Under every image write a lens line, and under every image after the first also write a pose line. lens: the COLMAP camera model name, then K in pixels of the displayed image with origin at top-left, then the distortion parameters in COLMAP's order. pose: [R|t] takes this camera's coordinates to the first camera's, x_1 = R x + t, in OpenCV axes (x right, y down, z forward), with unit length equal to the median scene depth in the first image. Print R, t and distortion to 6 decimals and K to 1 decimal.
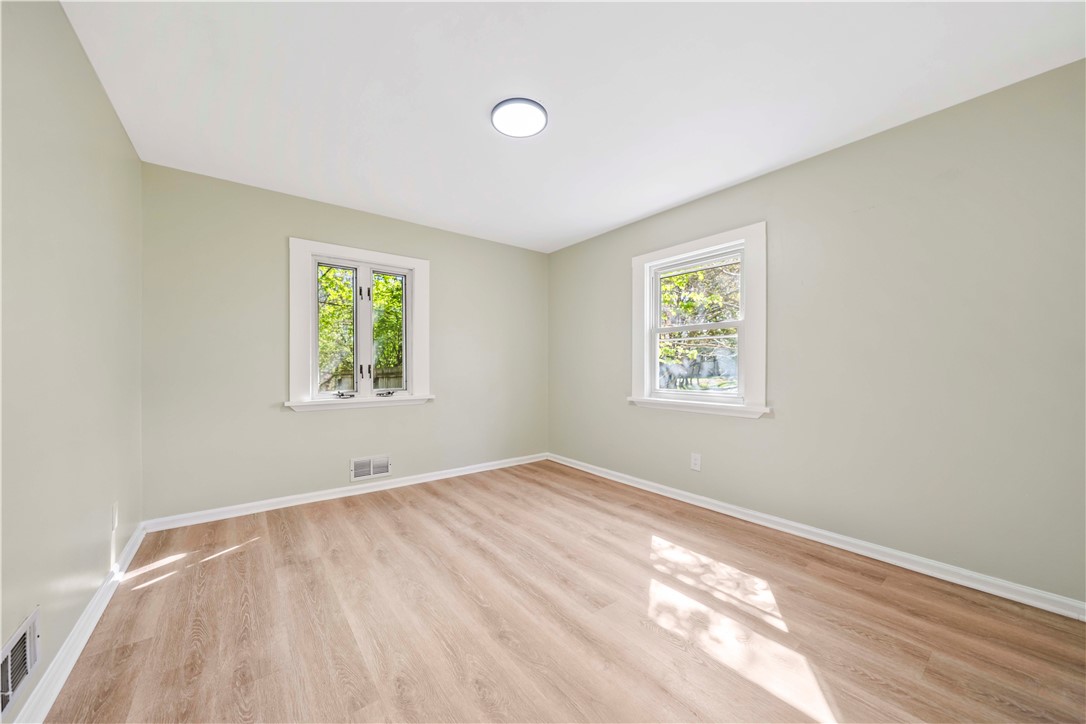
lens RADIAL K [[384.1, 0, 533.2], [0, 384.1, 364.7], [0, 0, 1]] dist [-0.006335, 0.001156]
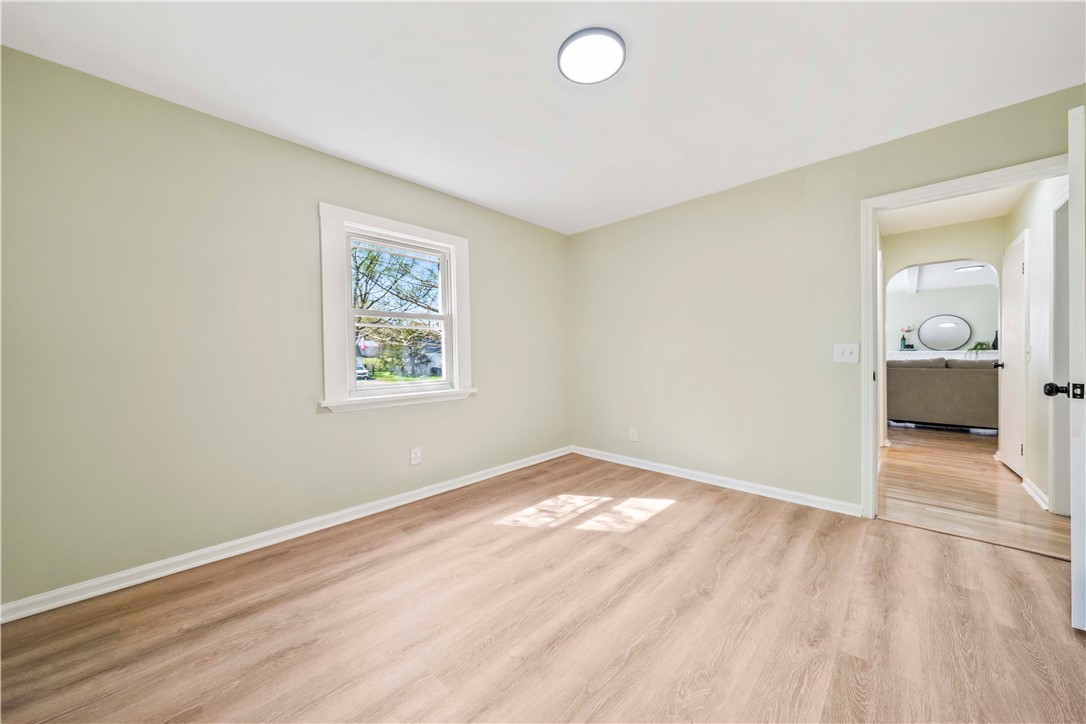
lens RADIAL K [[384.1, 0, 532.8], [0, 384.1, 357.5], [0, 0, 1]] dist [-0.006335, 0.001156]
pose [[-0.140666, -0.005017, 0.990044, -0.750743], [0.010272, 0.999926, 0.006527, 0.004924], [-0.990004, 0.011088, -0.140604, 1.109690]]
